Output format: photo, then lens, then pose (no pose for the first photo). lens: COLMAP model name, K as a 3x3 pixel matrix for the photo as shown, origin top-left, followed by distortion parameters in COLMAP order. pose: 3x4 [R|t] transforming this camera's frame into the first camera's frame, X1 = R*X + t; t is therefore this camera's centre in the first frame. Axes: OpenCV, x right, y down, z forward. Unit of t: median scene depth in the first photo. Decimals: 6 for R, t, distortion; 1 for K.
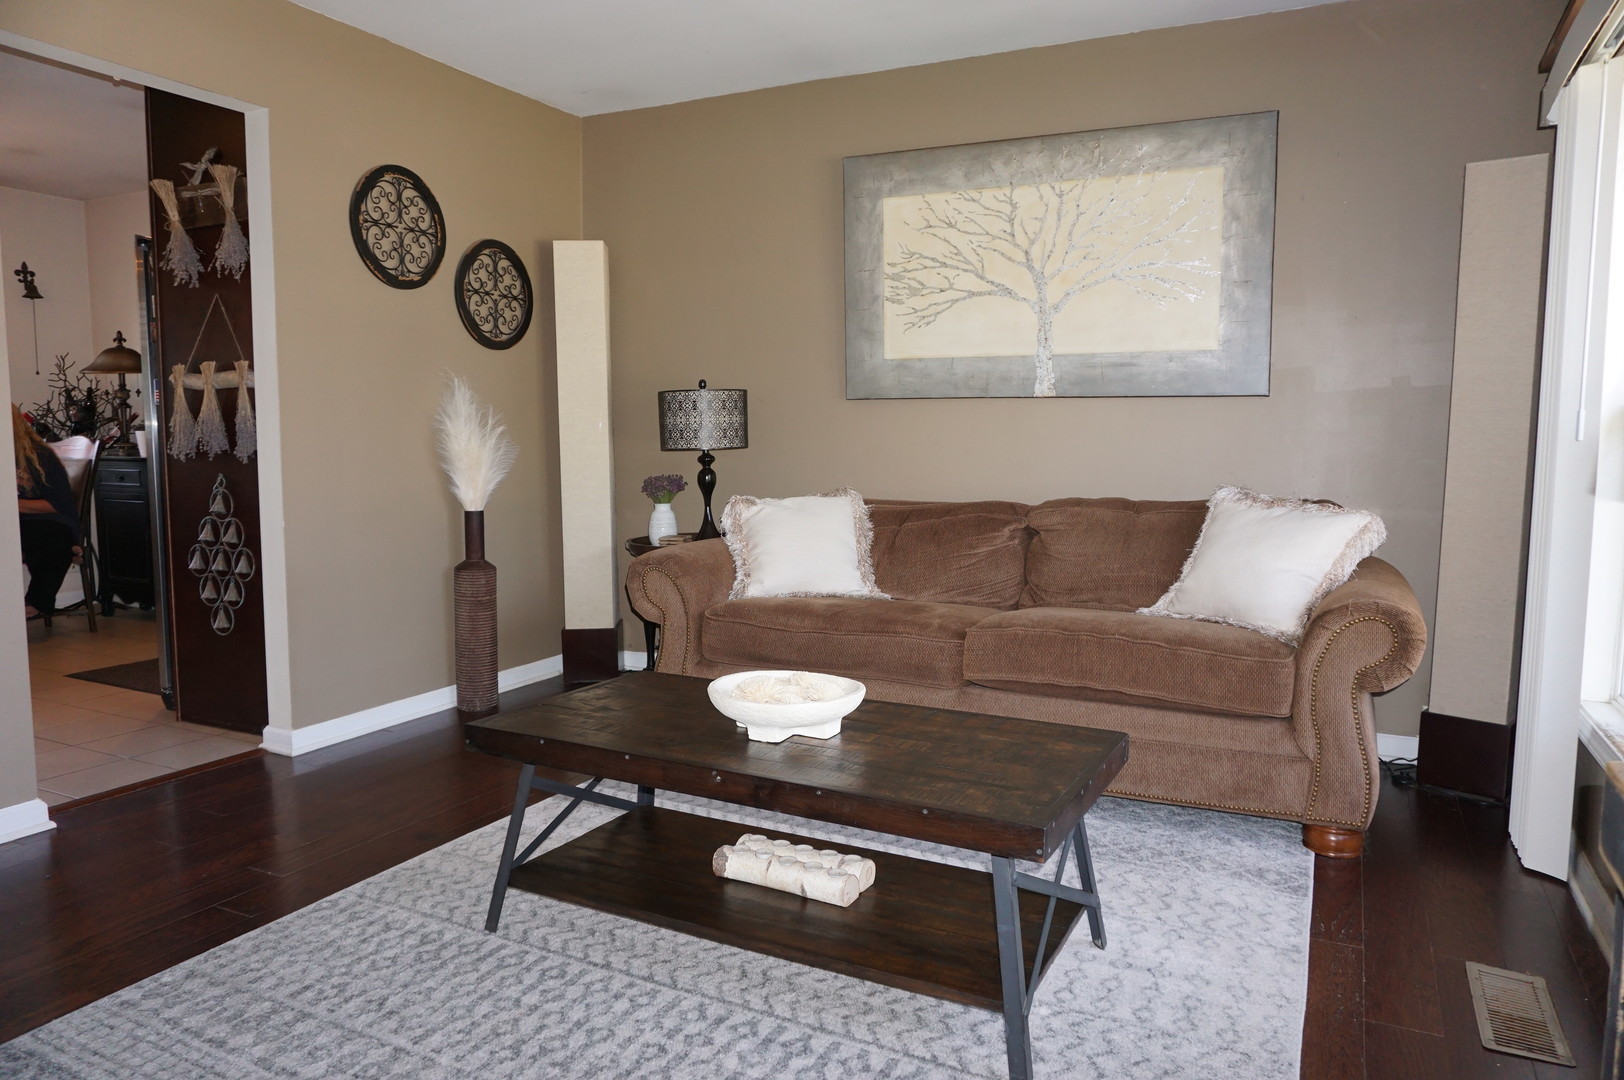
lens RADIAL K [[1090.4, 0, 800.2], [0, 1090.4, 541.9], [0, 0, 1]] dist [-0.046480, 0.031250]
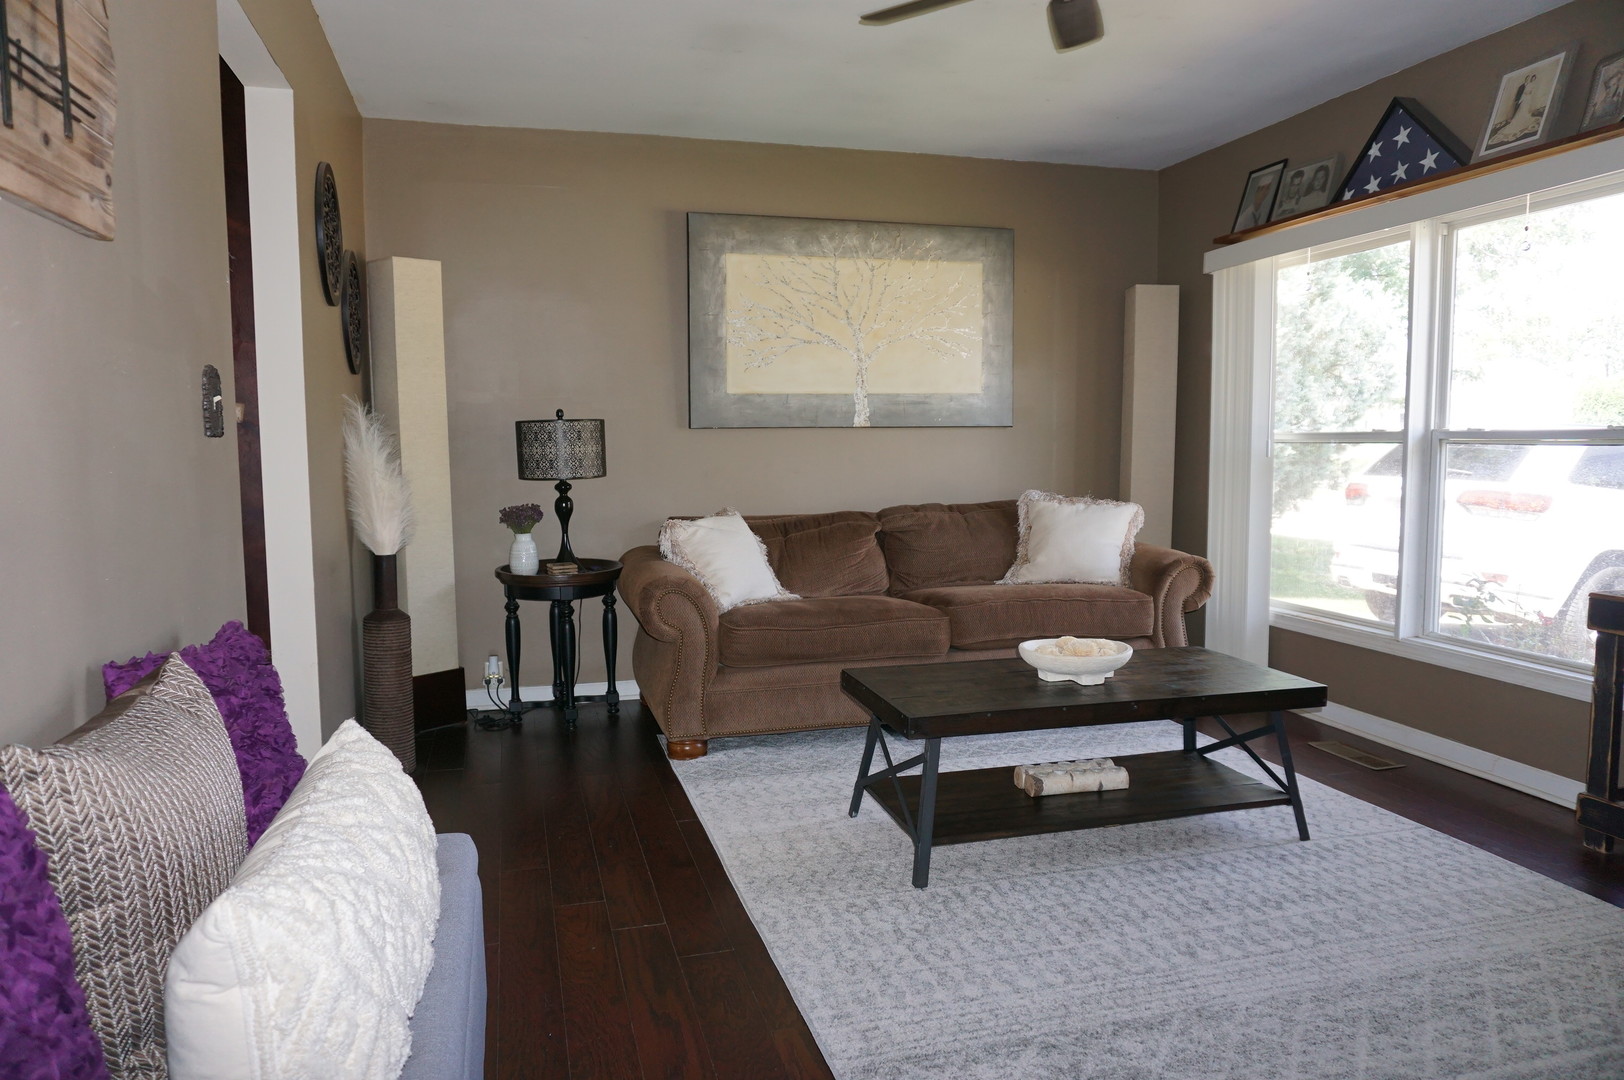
lens RADIAL K [[1090.4, 0, 807.0], [0, 1090.4, 549.4], [0, 0, 1]] dist [-0.046480, 0.031250]
pose [[0.741885, -0.080241, 0.665708, -0.681719], [0.078417, 0.996384, 0.032709, -0.037932], [-0.665925, 0.027936, 0.745495, 0.101787]]
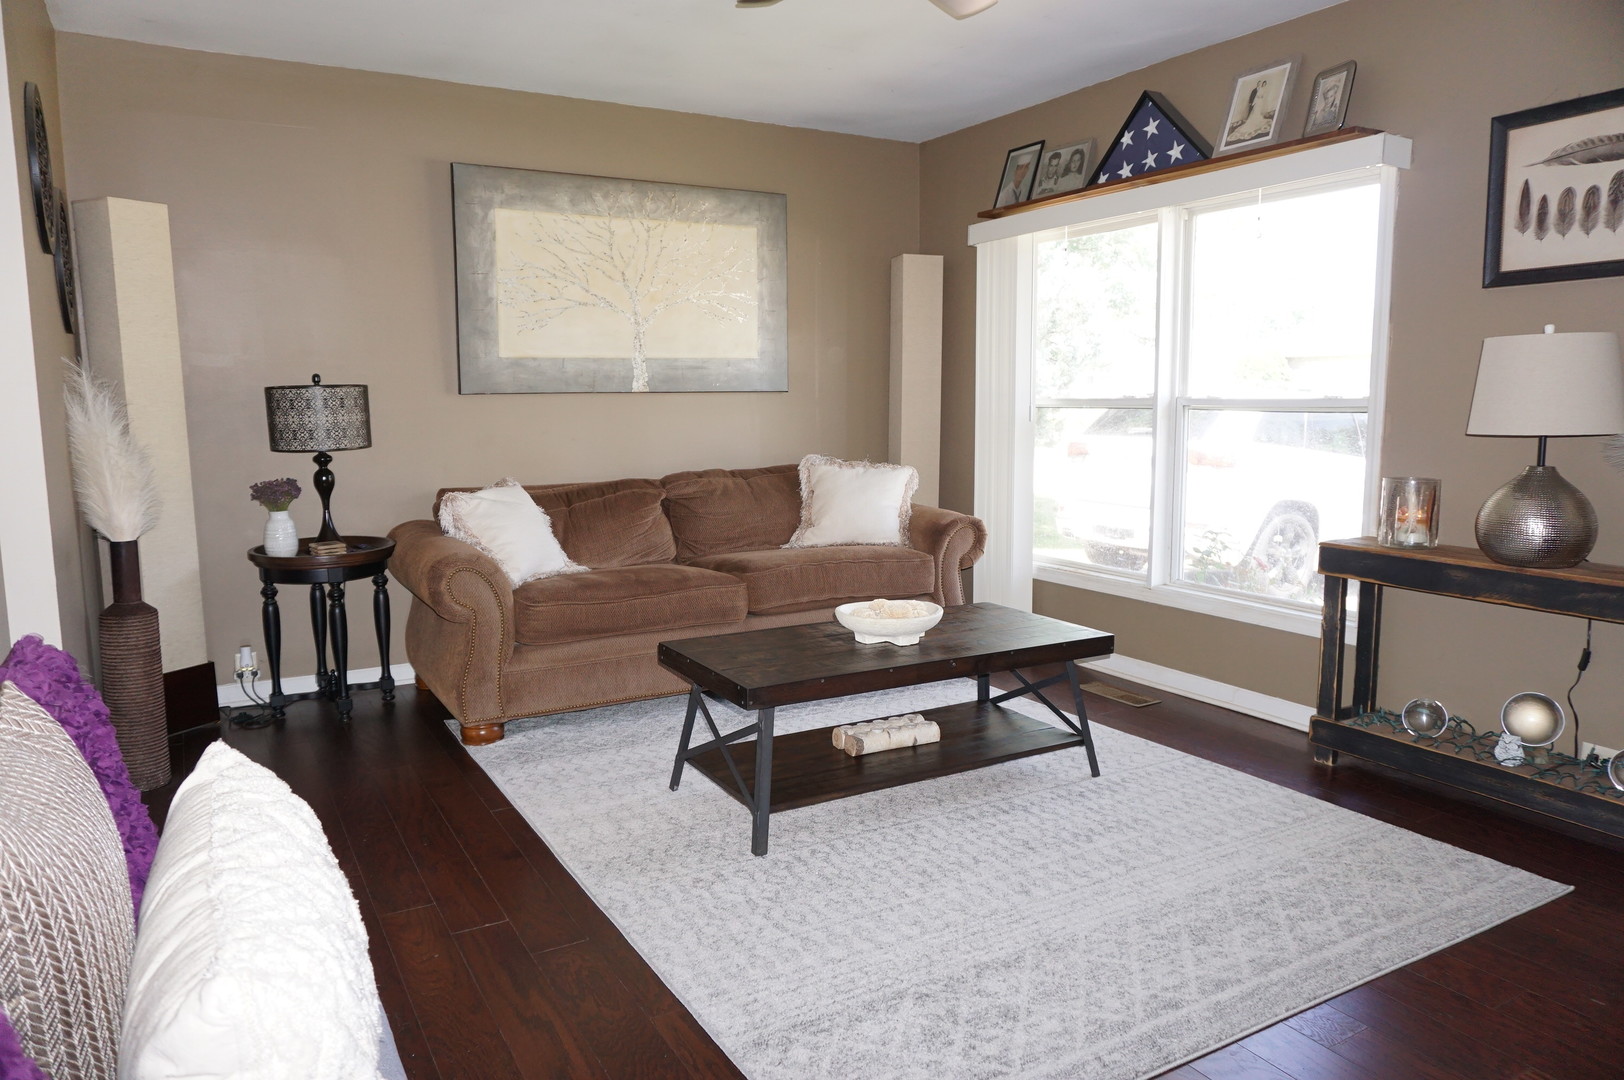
lens RADIAL K [[1090.4, 0, 809.5], [0, 1090.4, 549.2], [0, 0, 1]] dist [-0.046480, 0.031250]
pose [[0.546827, -0.127330, 0.827506, -0.722805], [0.092126, 0.991517, 0.091689, -0.052176], [-0.832161, 0.026097, 0.553919, 0.158252]]
